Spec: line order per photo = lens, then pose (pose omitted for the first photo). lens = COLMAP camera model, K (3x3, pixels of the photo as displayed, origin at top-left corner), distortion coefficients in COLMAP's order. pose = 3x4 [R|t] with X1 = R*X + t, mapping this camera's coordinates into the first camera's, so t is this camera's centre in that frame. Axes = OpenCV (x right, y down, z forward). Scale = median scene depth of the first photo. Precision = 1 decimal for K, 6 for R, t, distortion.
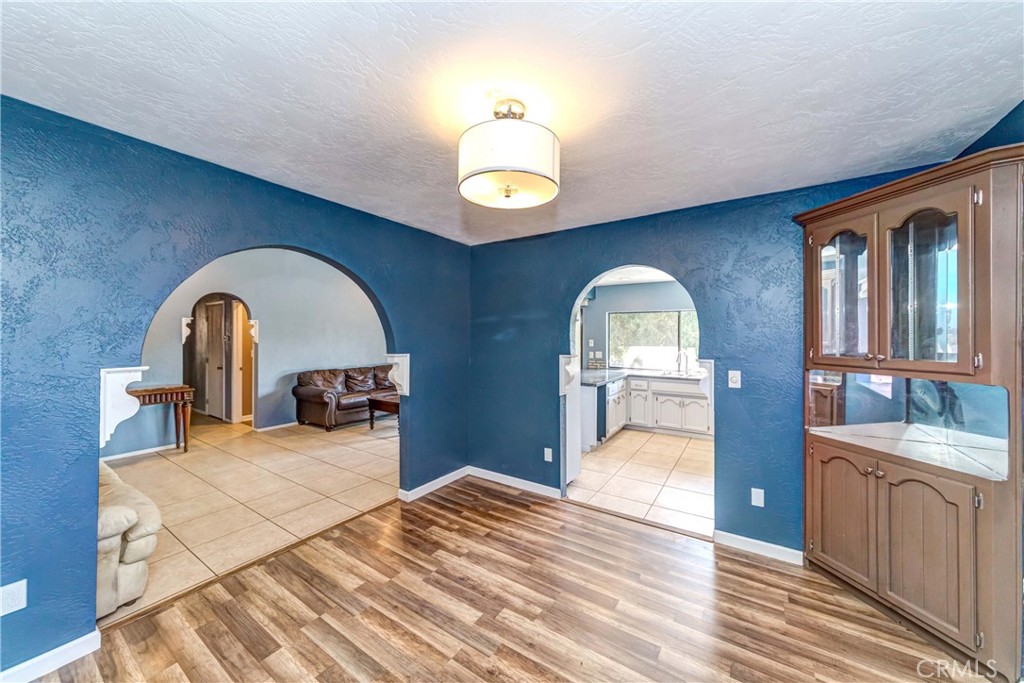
lens RADIAL K [[361.0, 0, 507.0], [0, 361.0, 339.0], [0, 0, 1]] dist [0.003677, -0.001103]
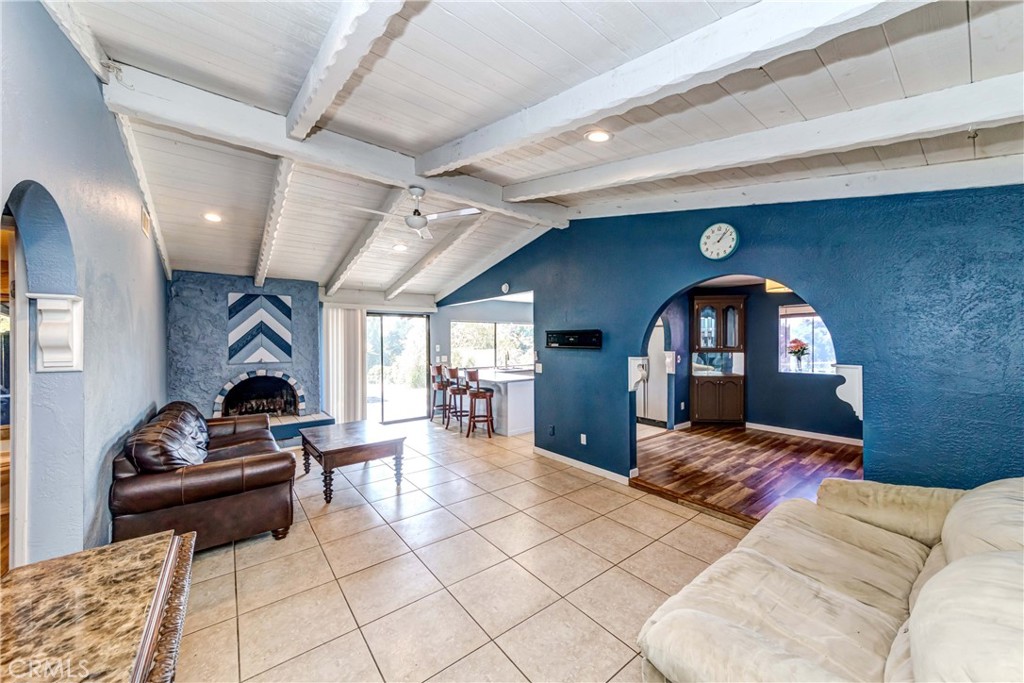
lens RADIAL K [[361.0, 0, 510.7], [0, 361.0, 340.2], [0, 0, 1]] dist [0.003677, -0.001103]
pose [[0.337441, -0.004938, 0.941334, -0.934163], [0.013039, 0.999915, 0.000571, -0.013662], [-0.941256, 0.012081, 0.337477, 0.576214]]
